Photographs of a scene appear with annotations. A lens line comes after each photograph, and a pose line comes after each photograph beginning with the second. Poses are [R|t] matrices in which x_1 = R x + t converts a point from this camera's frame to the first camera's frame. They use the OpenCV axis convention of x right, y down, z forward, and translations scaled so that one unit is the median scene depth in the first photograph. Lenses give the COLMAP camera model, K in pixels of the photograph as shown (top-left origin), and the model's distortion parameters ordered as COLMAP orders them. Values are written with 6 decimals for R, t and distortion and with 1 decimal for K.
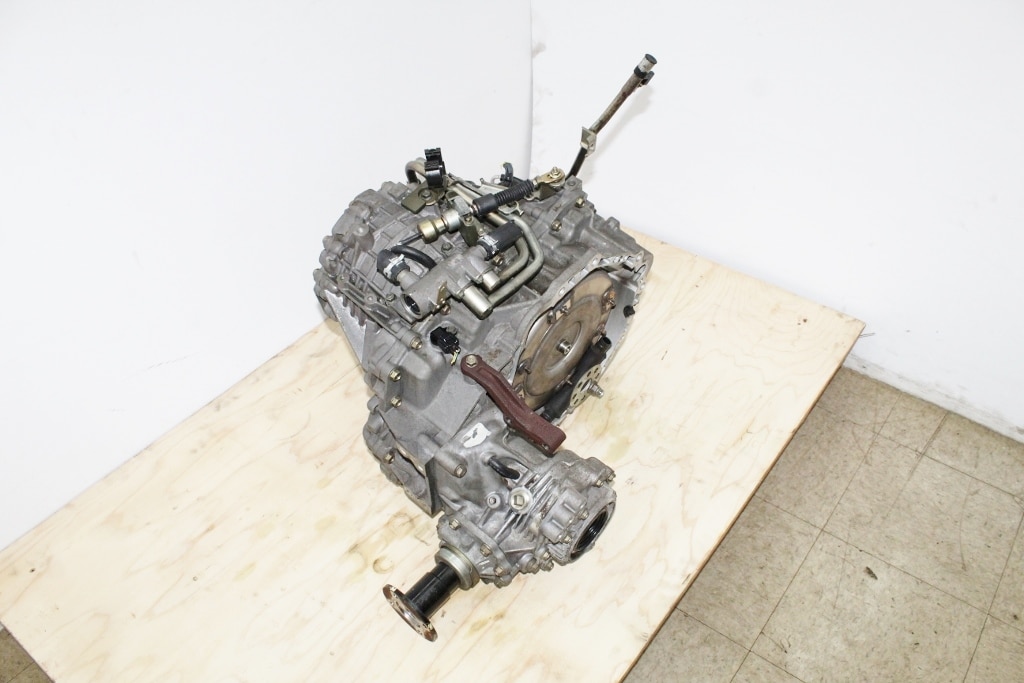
lens RADIAL K [[847.9, 0, 516.0], [0, 847.9, 337.3], [0, 0, 1]] dist [-0.166899, 0.136728]
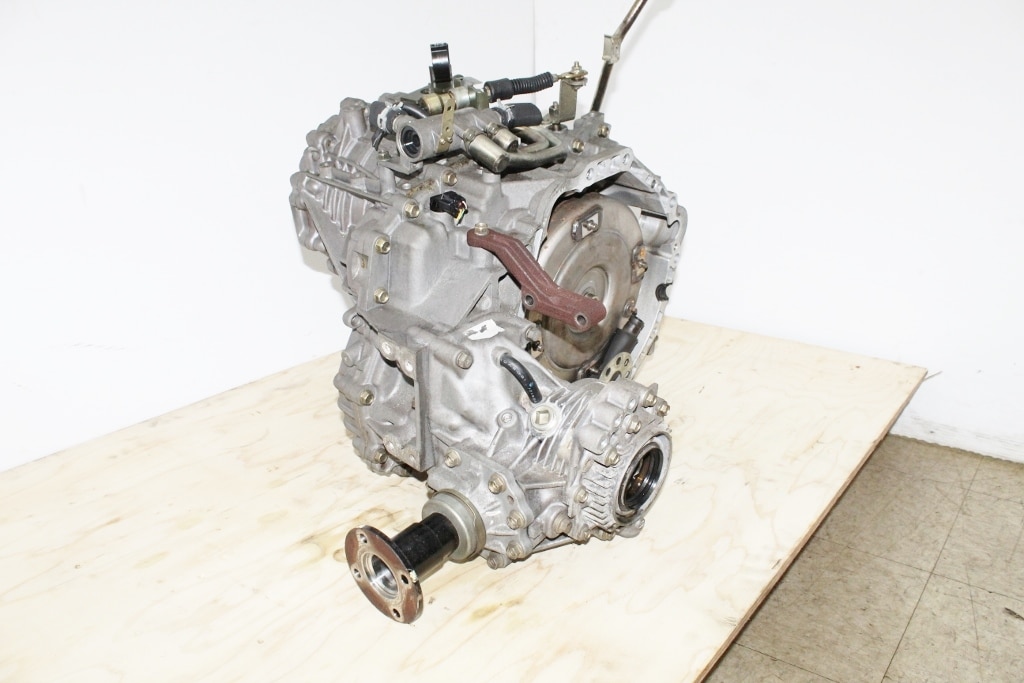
lens RADIAL K [[847.9, 0, 516.0], [0, 847.9, 337.3], [0, 0, 1]] dist [-0.166899, 0.136728]
pose [[0.999831, 0.003533, 0.018068, -0.027696], [0.003560, 0.925787, -0.378030, 0.342452], [-0.018063, 0.378030, 0.925617, 0.253504]]
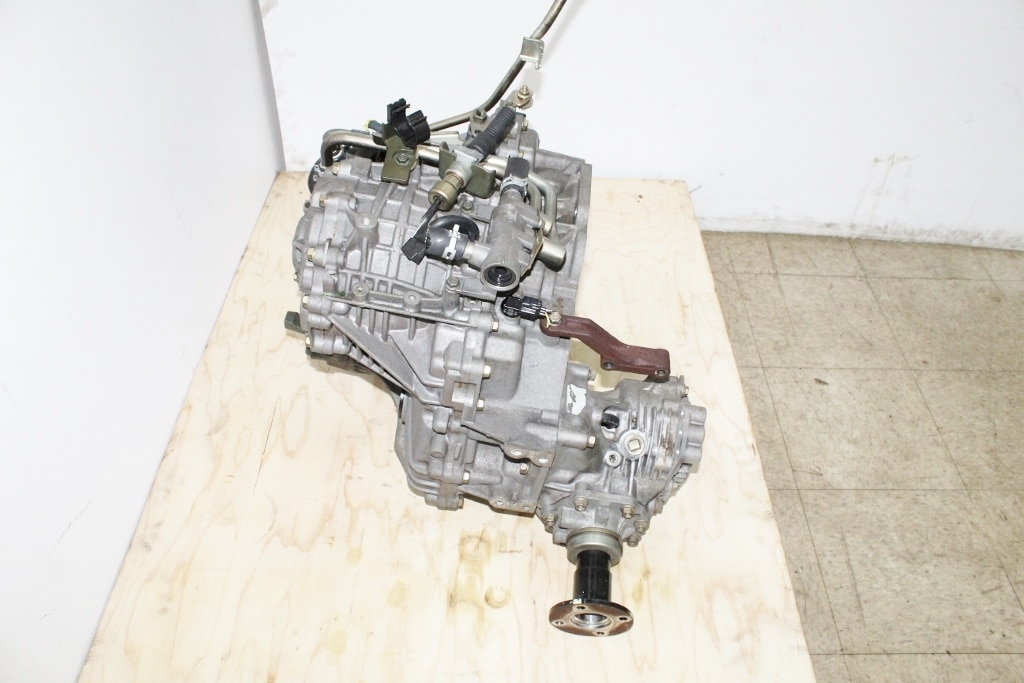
lens RADIAL K [[847.9, 0, 516.0], [0, 847.9, 337.3], [0, 0, 1]] dist [-0.166899, 0.136728]
pose [[0.800770, -0.386346, 0.457716, -0.396176], [0.369049, 0.920130, 0.131009, -0.066617], [-0.471773, 0.064011, 0.879393, 0.215785]]
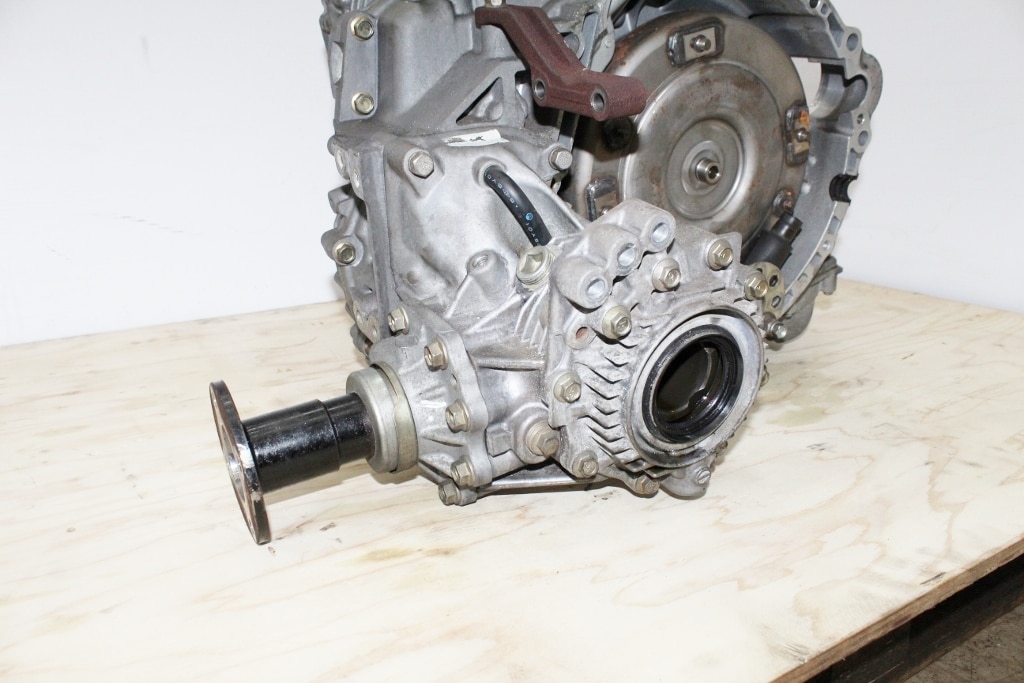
lens RADIAL K [[847.9, 0, 516.0], [0, 847.9, 337.3], [0, 0, 1]] dist [-0.166899, 0.136728]
pose [[0.943173, 0.091144, -0.319559, 0.120621], [-0.219883, 0.892195, -0.394512, 0.346172], [0.249152, 0.442359, 0.861535, 0.527483]]
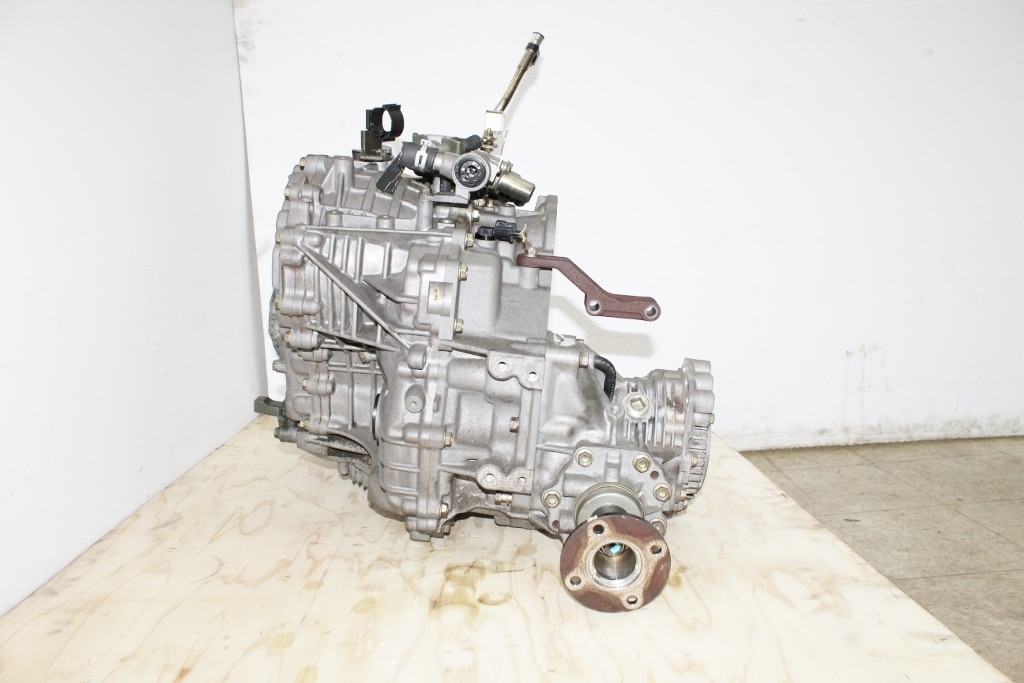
lens RADIAL K [[847.9, 0, 516.0], [0, 847.9, 337.3], [0, 0, 1]] dist [-0.166899, 0.136728]
pose [[0.776537, -0.106864, 0.620943, -0.488505], [0.442592, 0.793940, -0.416859, 0.360726], [-0.448445, 0.598531, 0.663821, 0.406517]]
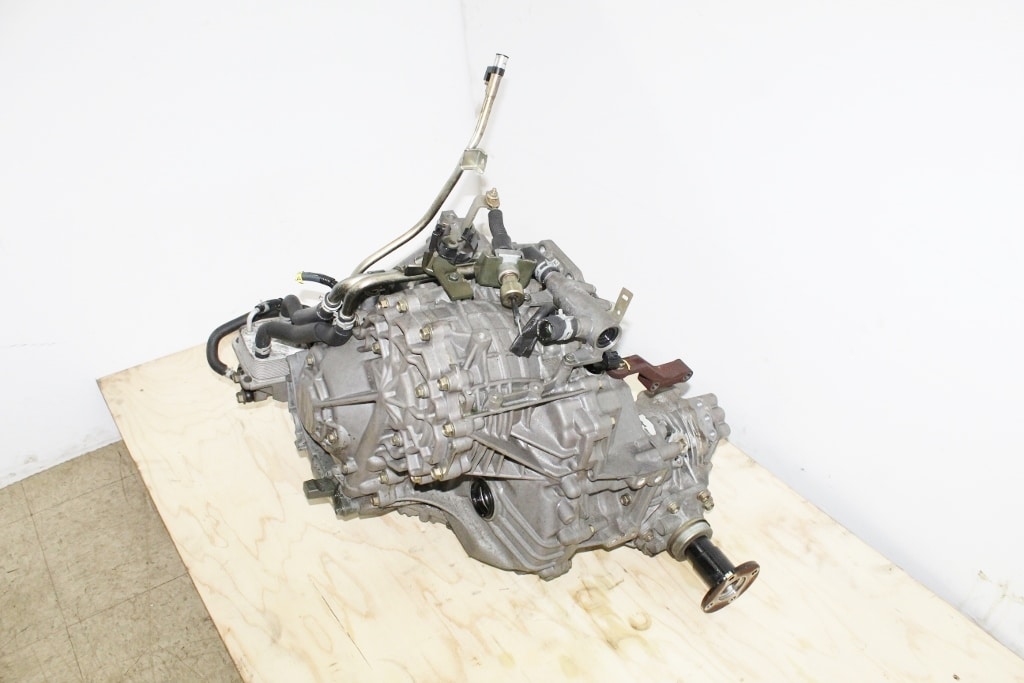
lens RADIAL K [[847.9, 0, 516.0], [0, 847.9, 337.3], [0, 0, 1]] dist [-0.166899, 0.136728]
pose [[0.298174, -0.540894, 0.786464, -0.703783], [0.606322, 0.743690, 0.281600, -0.287597], [-0.737202, 0.392885, 0.549705, 0.430889]]
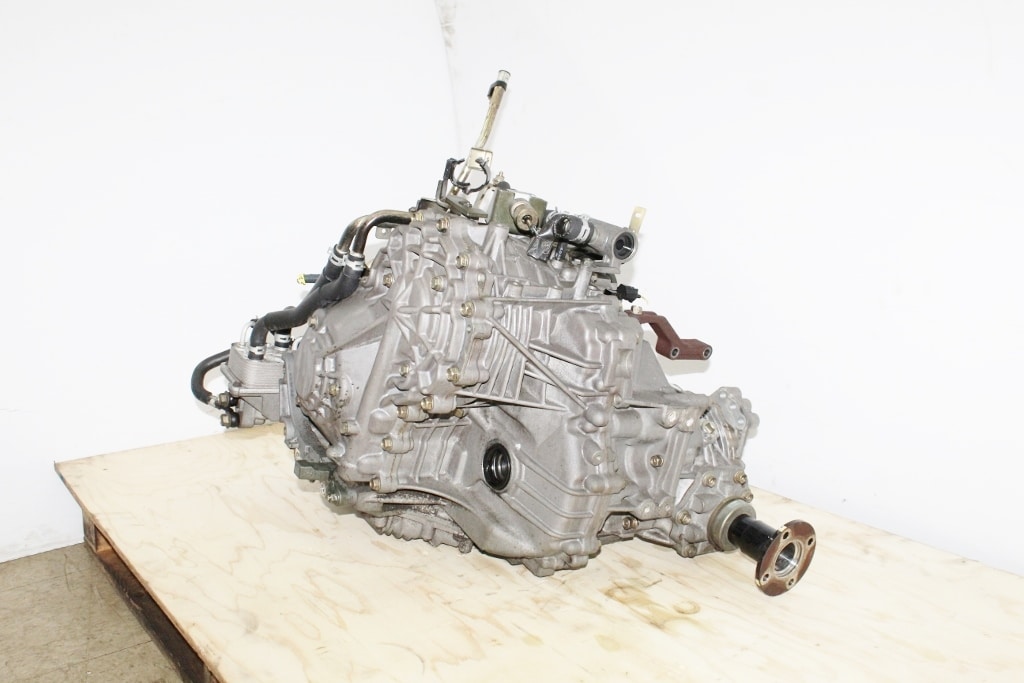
lens RADIAL K [[910.1, 0, 518.6], [0, 910.1, 339.6], [0, 0, 1]] dist [-0.155132, 0.143031]
pose [[0.257028, -0.193132, 0.946909, -0.882403], [0.624417, 0.781024, -0.010193, -0.015367], [-0.737590, 0.593886, 0.321341, 0.642694]]
